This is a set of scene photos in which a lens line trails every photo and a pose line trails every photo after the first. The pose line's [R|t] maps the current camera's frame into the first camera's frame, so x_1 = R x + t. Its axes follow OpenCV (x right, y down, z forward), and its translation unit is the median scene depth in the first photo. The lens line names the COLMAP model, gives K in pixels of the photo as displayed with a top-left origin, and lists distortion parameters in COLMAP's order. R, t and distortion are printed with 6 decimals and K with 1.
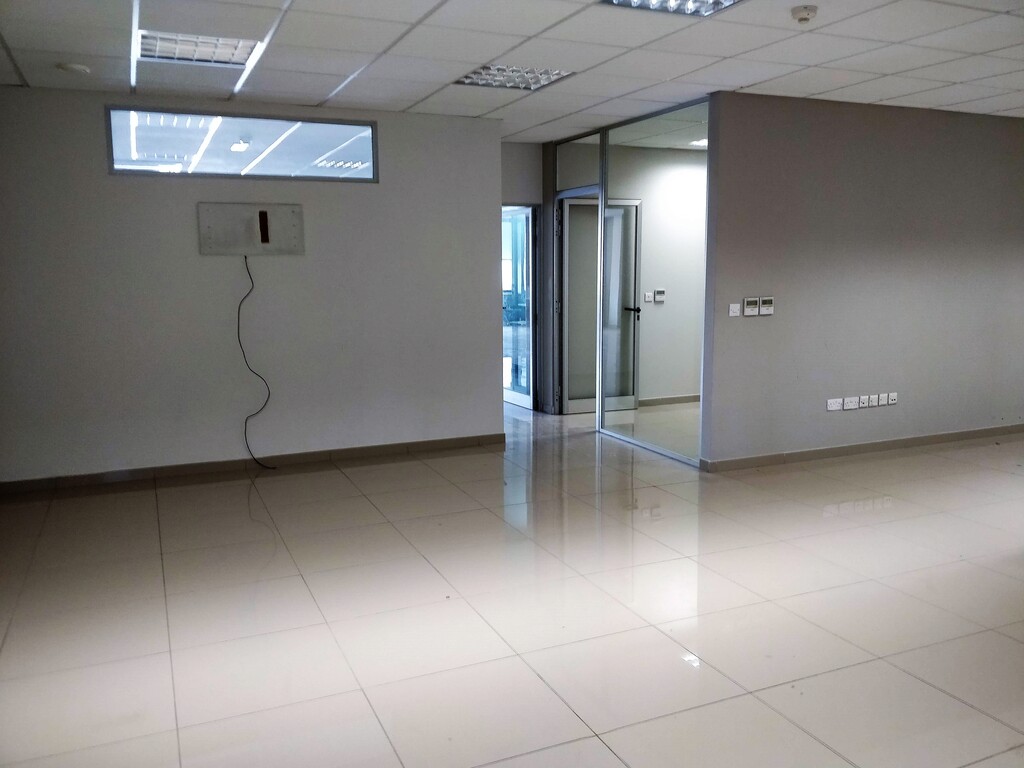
lens RADIAL K [[839.7, 0, 509.7], [0, 839.7, 382.3], [0, 0, 1]] dist [0.104027, -0.153863]
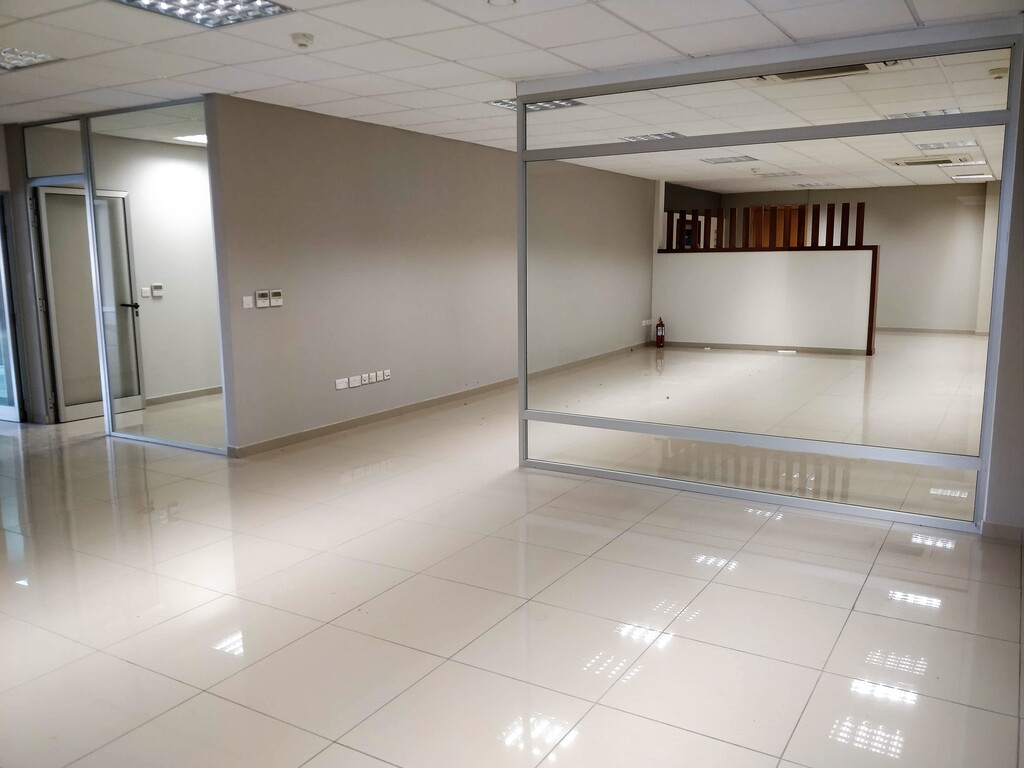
lens RADIAL K [[826.1, 0, 517.8], [0, 826.1, 385.2], [0, 0, 1]] dist [0.091041, -0.141675]
pose [[0.819434, -0.090100, 0.566048, -0.044039], [0.083445, 0.995799, 0.037707, 0.005077], [-0.567067, 0.016336, 0.823510, -0.036731]]
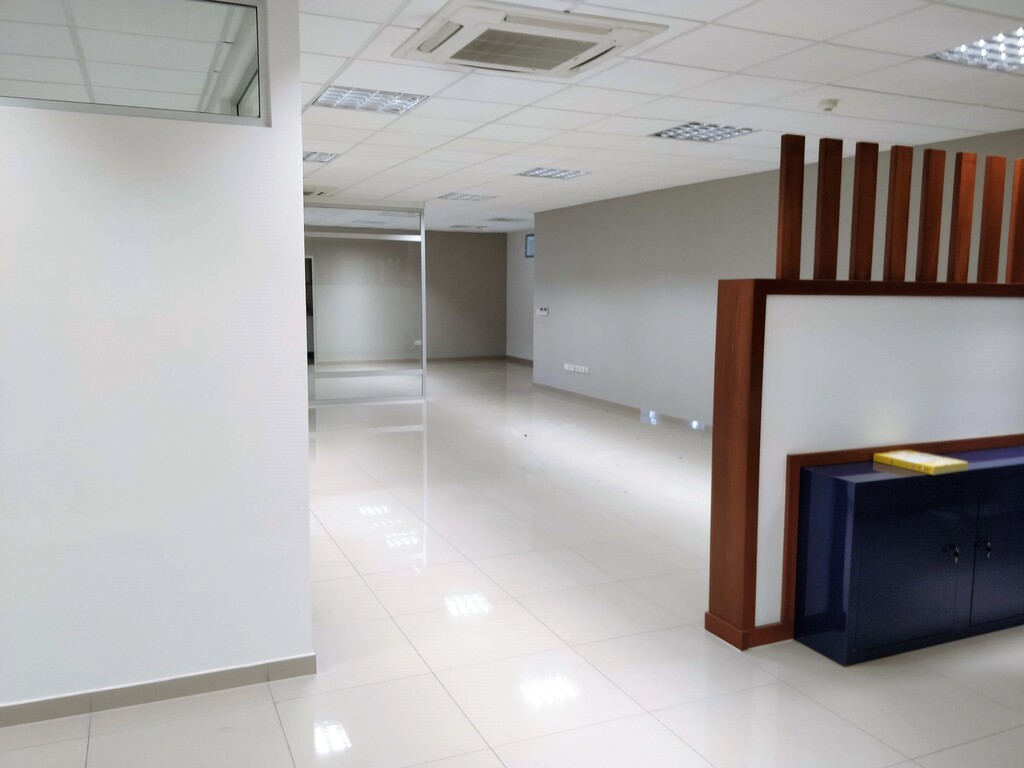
lens RADIAL K [[839.7, 0, 509.7], [0, 839.7, 382.3], [0, 0, 1]] dist [0.104027, -0.153863]
pose [[-0.002610, 0.121682, -0.992566, 1.885685], [-0.139519, 0.982817, 0.120854, -0.123831], [0.990216, 0.138797, 0.014412, 0.732649]]
